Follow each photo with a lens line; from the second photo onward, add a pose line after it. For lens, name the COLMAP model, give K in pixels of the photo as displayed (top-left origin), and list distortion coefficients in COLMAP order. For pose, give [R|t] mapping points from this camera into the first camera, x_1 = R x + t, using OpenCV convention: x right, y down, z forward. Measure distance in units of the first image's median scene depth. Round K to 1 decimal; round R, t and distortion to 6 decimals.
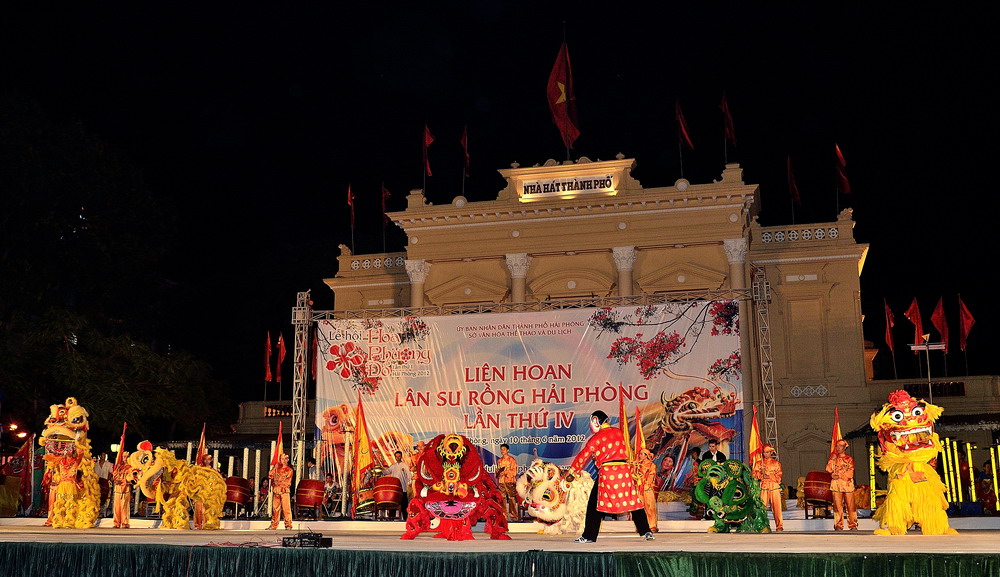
lens RADIAL K [[1032.1, 0, 514.3], [0, 1032.1, 277.9], [0, 0, 1]] dist [-0.066082, 0.035589]
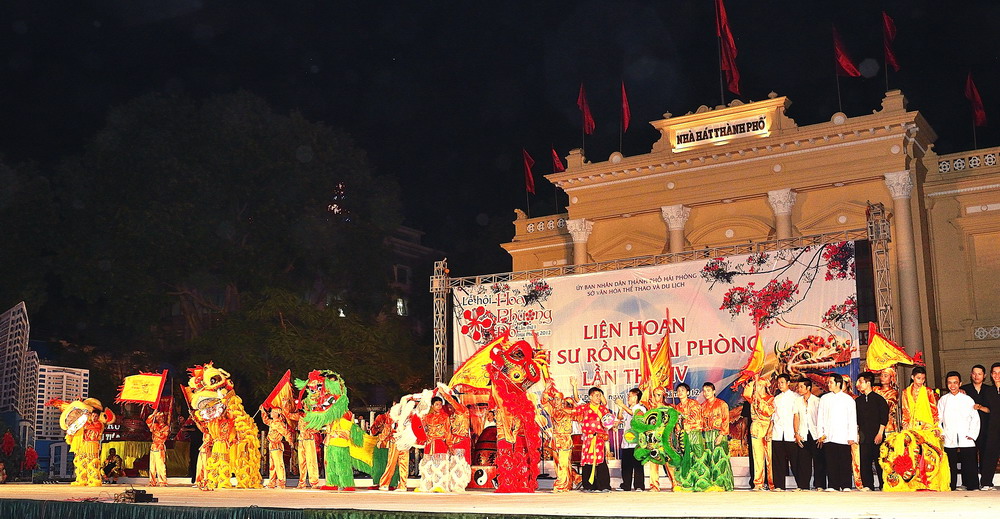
lens RADIAL K [[1045.7, 0, 499.1], [0, 1045.7, 274.3], [0, 0, 1]] dist [-0.040187, -0.015116]
pose [[0.954068, -0.059706, -0.293580, 0.171823], [0.071384, 0.997021, 0.029214, 0.000904], [0.290961, -0.048829, 0.955488, -0.000439]]
